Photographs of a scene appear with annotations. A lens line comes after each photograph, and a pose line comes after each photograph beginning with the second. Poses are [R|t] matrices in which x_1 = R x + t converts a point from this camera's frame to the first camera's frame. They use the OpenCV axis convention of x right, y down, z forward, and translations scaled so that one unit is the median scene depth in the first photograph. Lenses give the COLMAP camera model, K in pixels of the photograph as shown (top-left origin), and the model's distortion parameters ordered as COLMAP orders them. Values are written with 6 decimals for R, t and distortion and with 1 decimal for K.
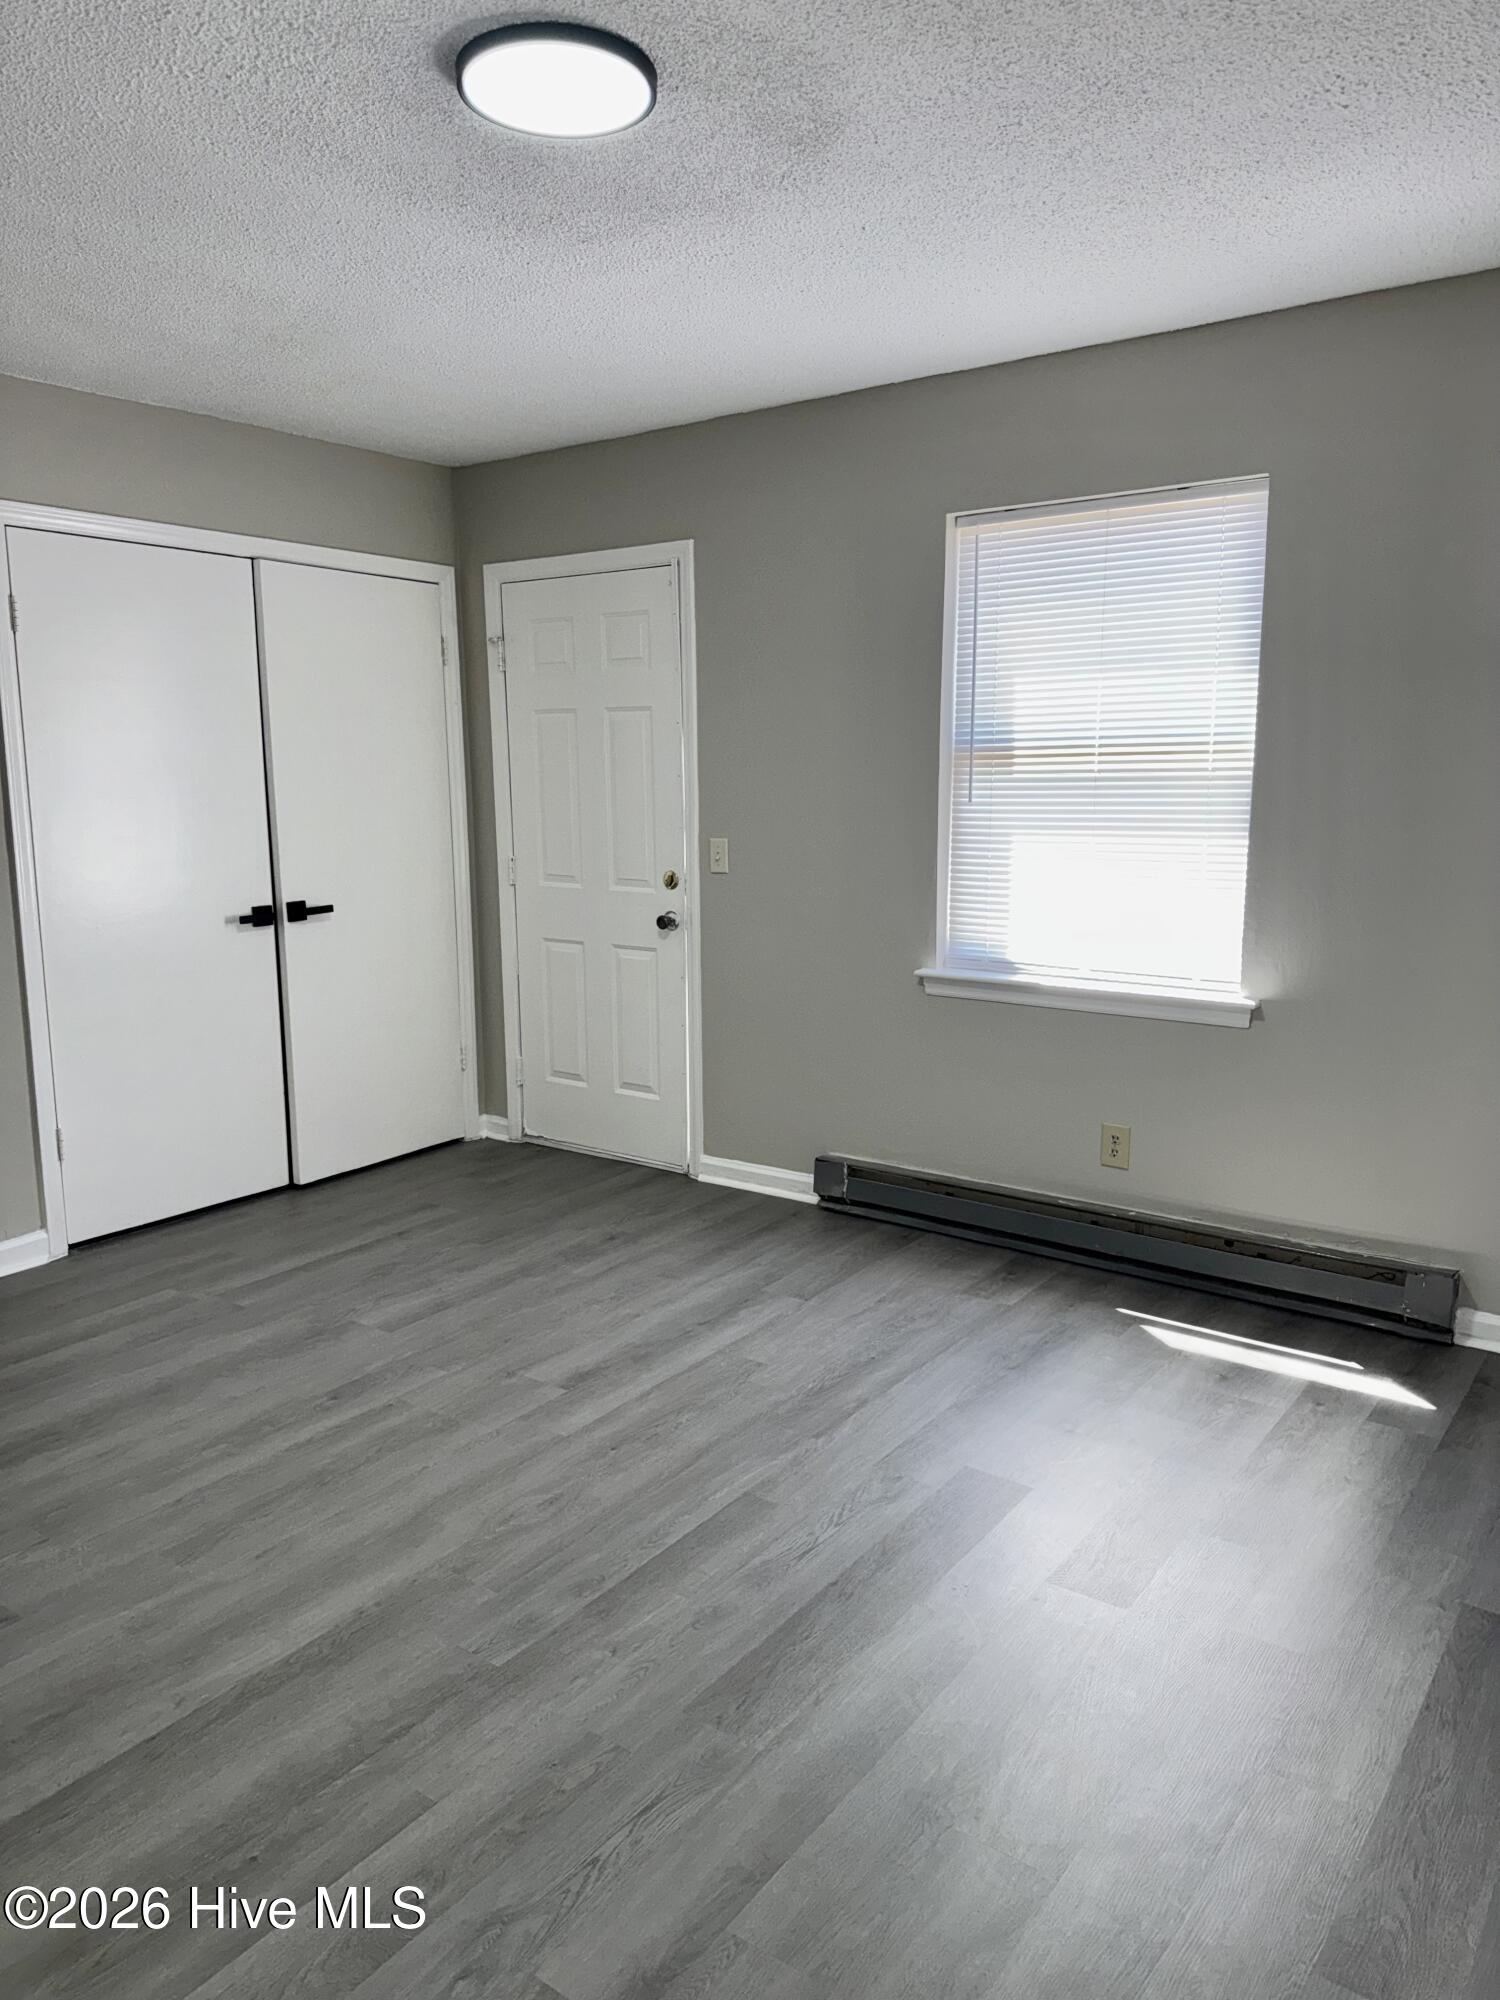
lens RADIAL K [[1411.0, 0, 749.3], [0, 1411.0, 1008.2], [0, 0, 1]] dist [0.053011, -0.024118]
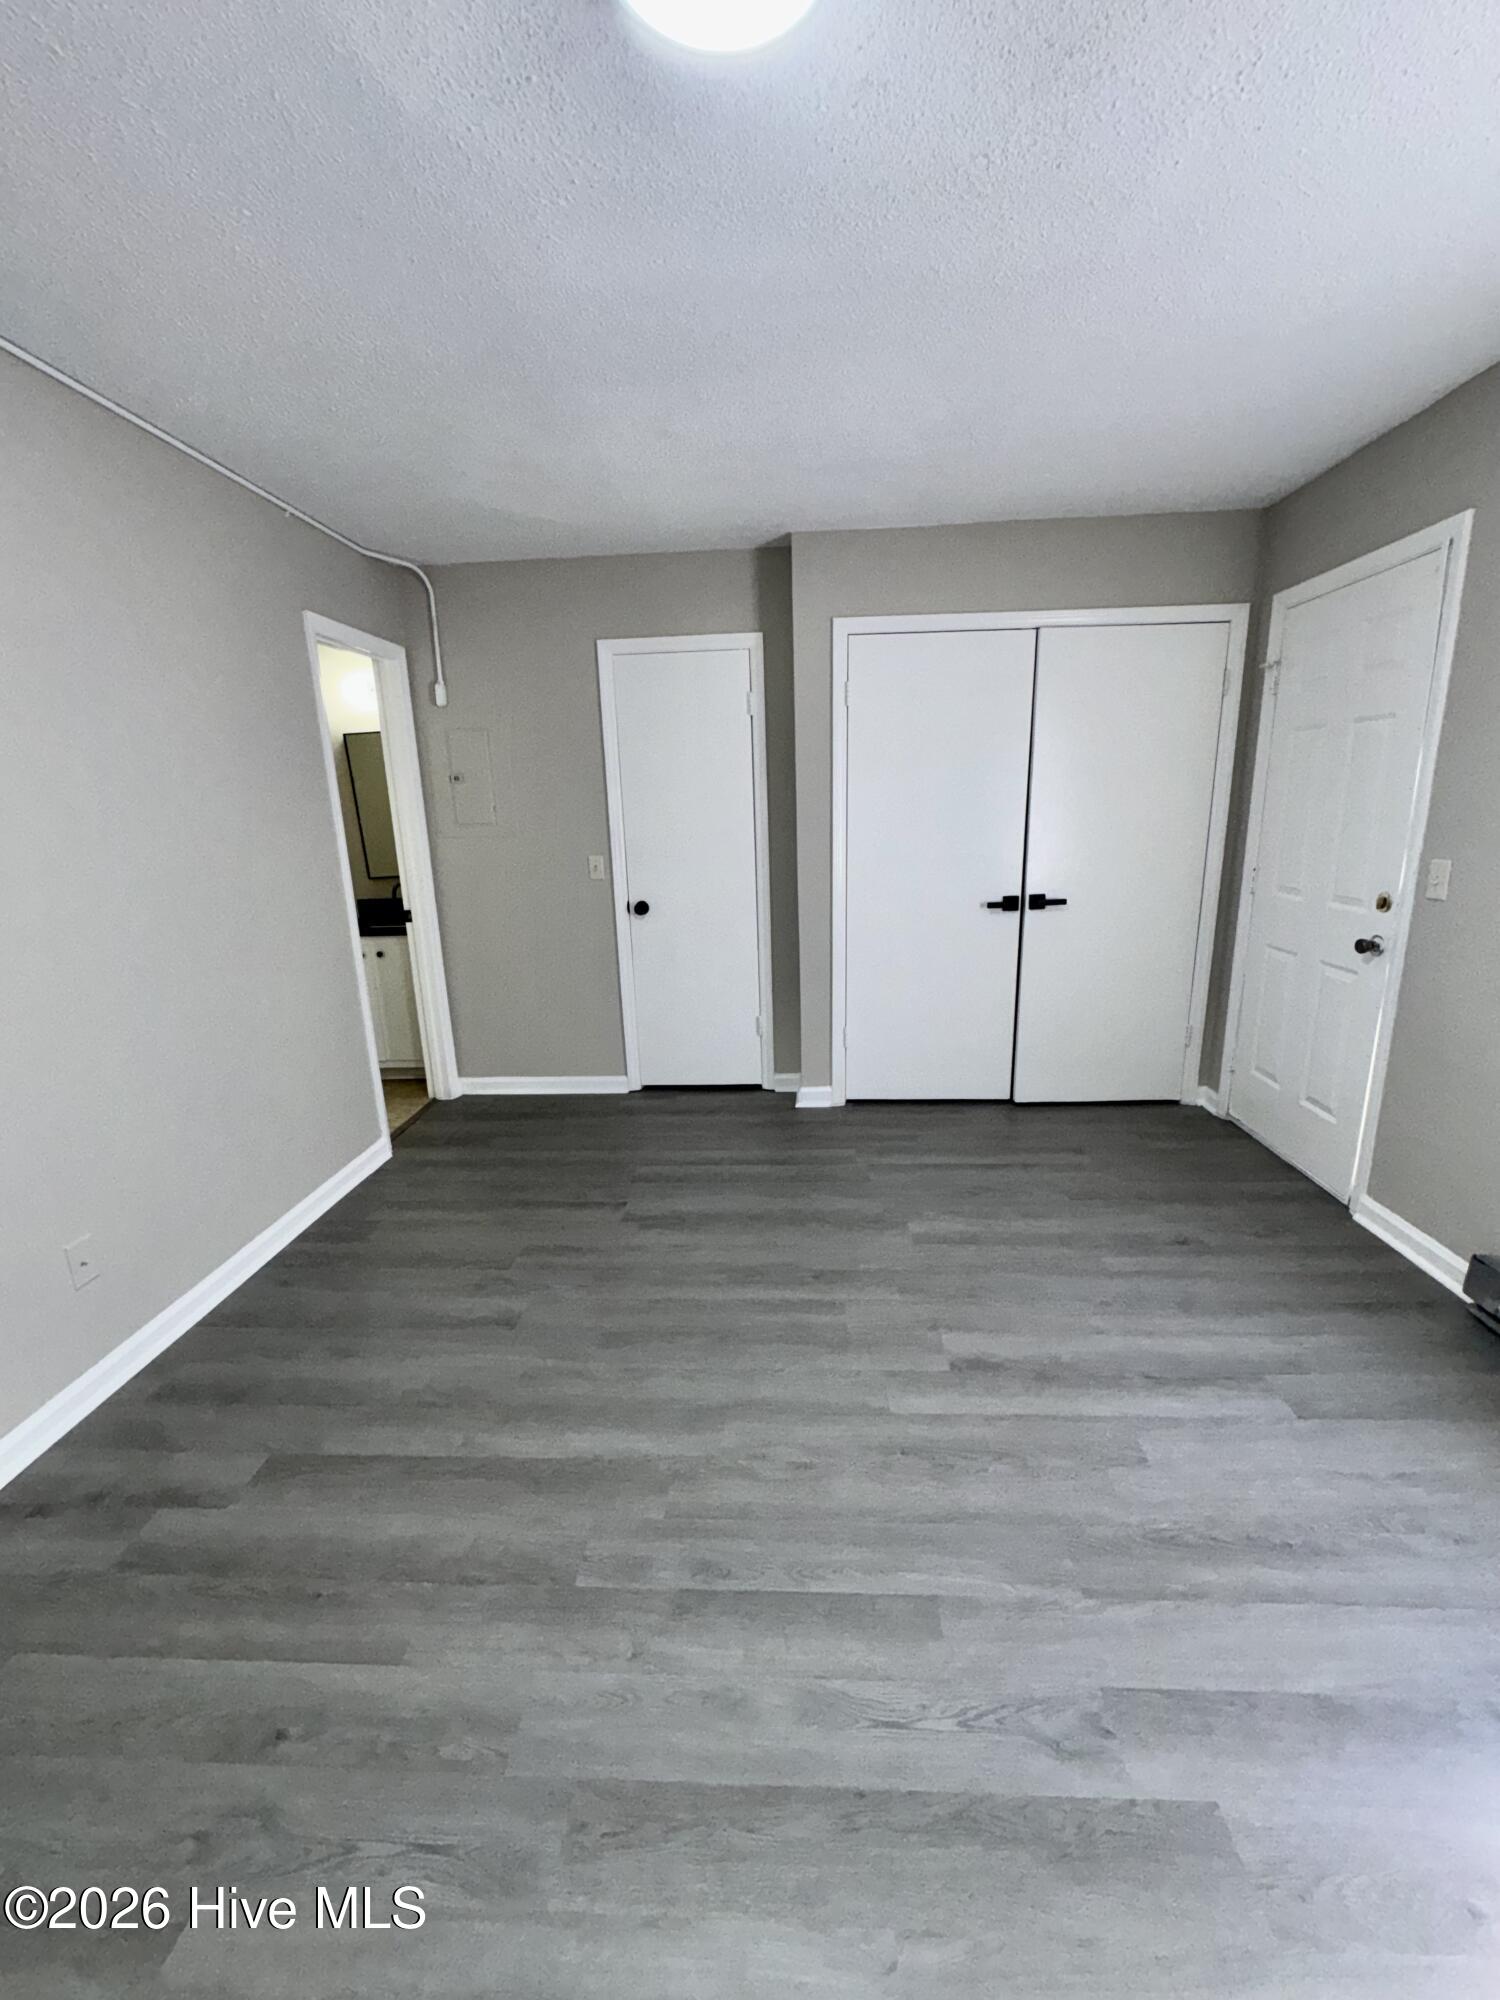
lens RADIAL K [[825.1, 0, 760.3], [0, 825.1, 990.7], [0, 0, 1]] dist [0.011497, -0.001349]
pose [[0.547286, 0.177848, -0.817831, 0.269012], [-0.116756, 0.983830, 0.135815, -0.090229], [0.828762, 0.021157, 0.559202, 0.530792]]
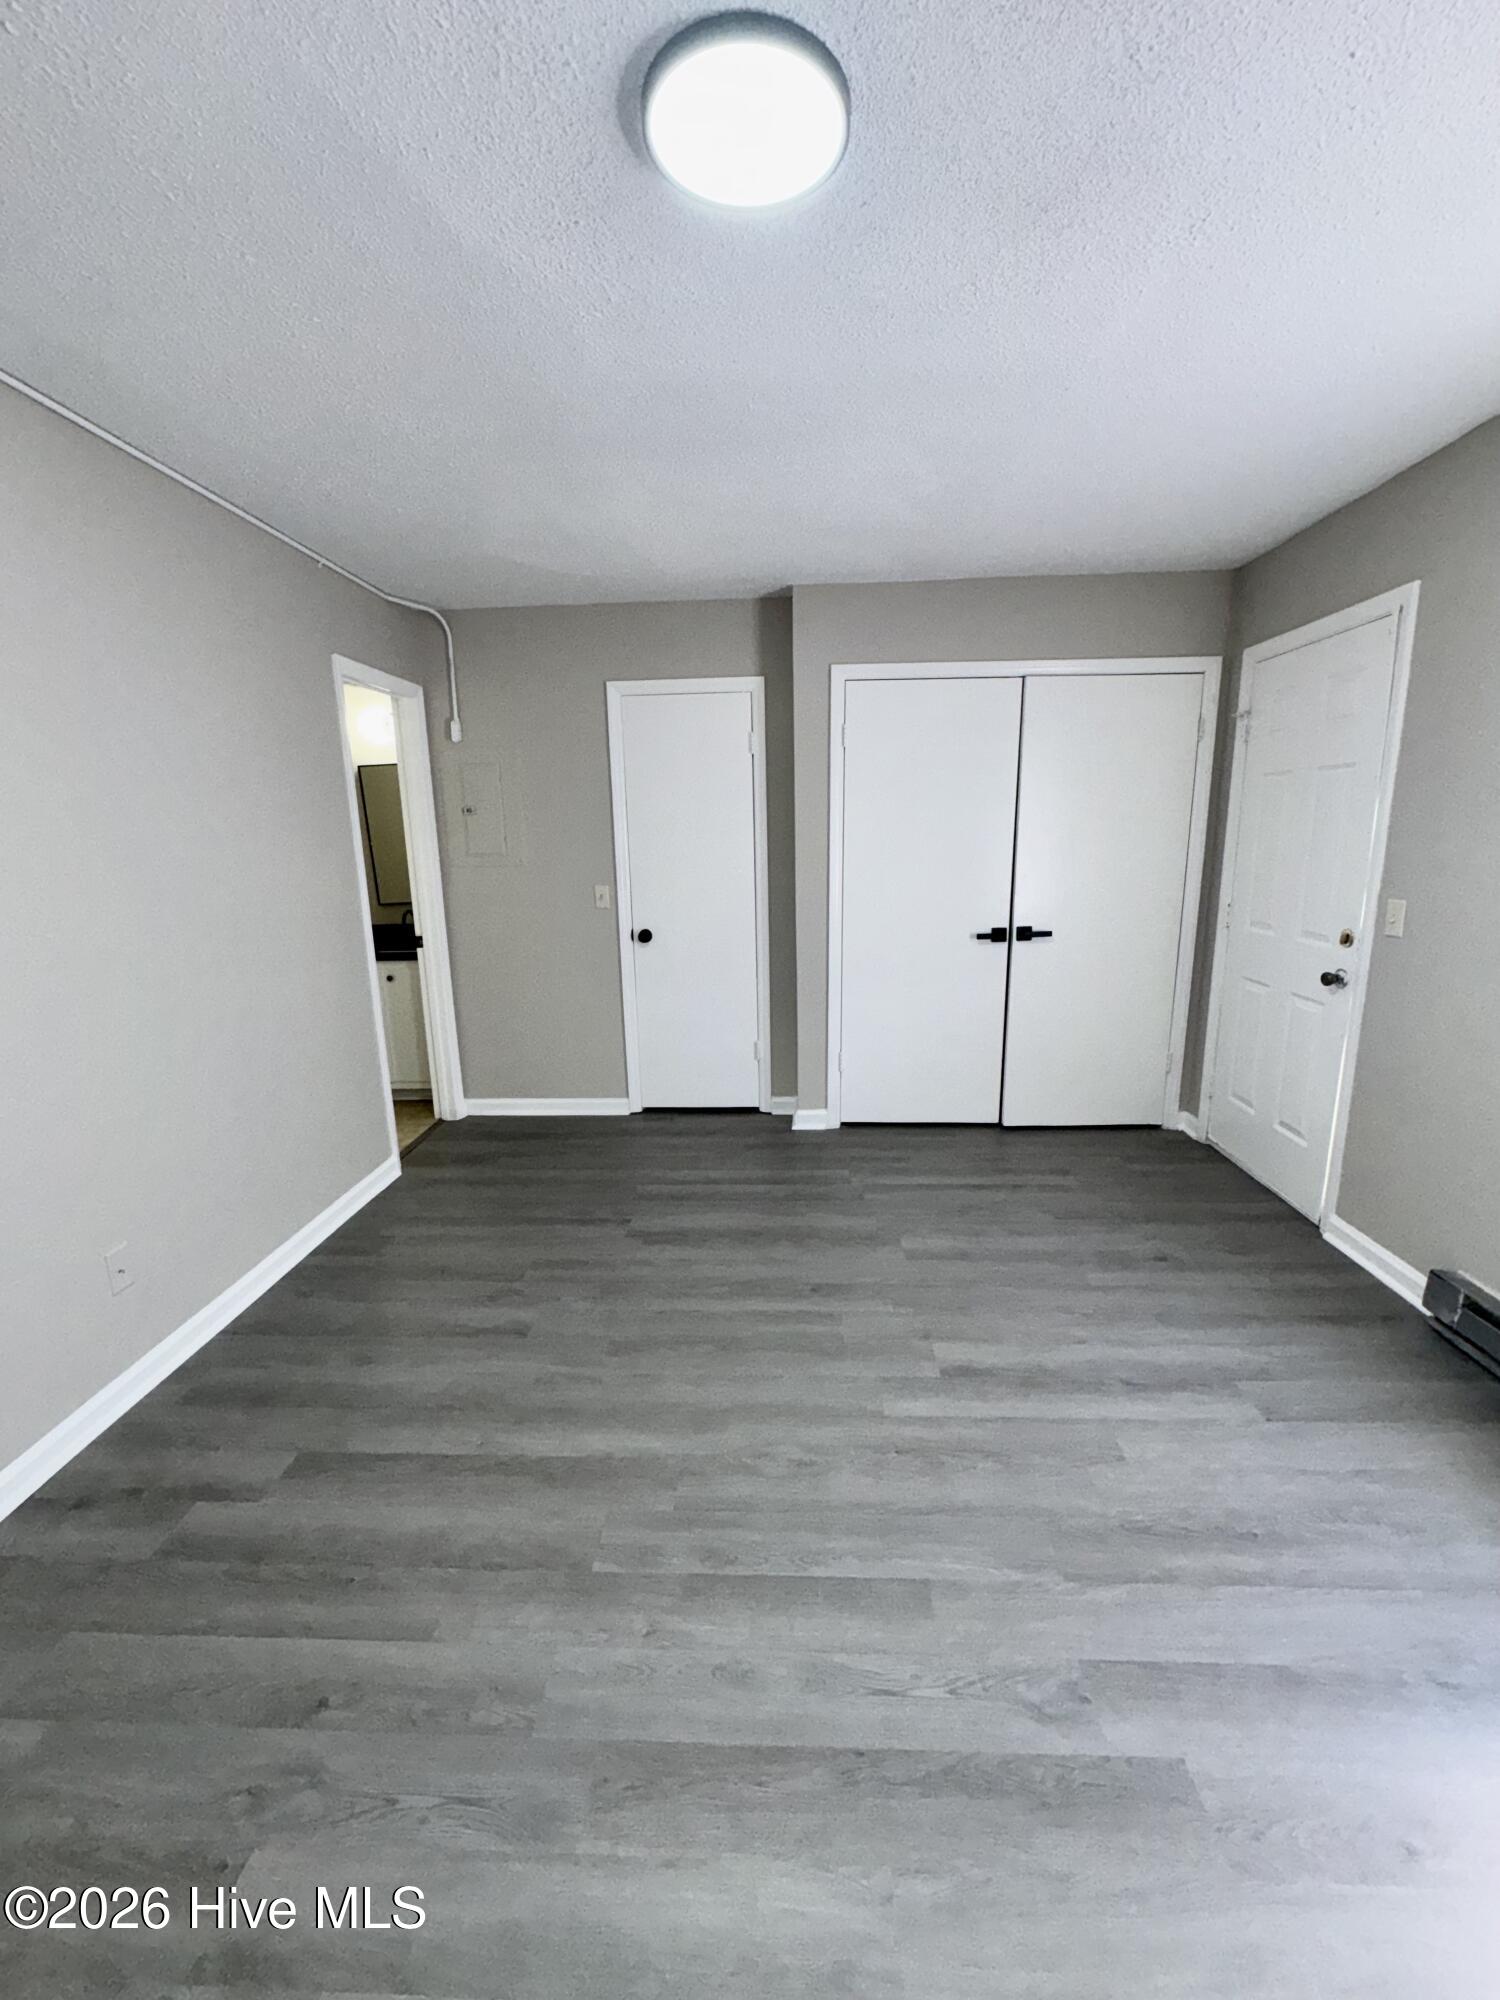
lens RADIAL K [[825.1, 0, 759.7], [0, 825.1, 991.3], [0, 0, 1]] dist [0.011497, -0.001349]
pose [[0.554246, 0.157471, -0.817321, 0.300694], [-0.125675, 0.986516, 0.104846, -0.095454], [0.822810, 0.044607, 0.566563, 0.495601]]
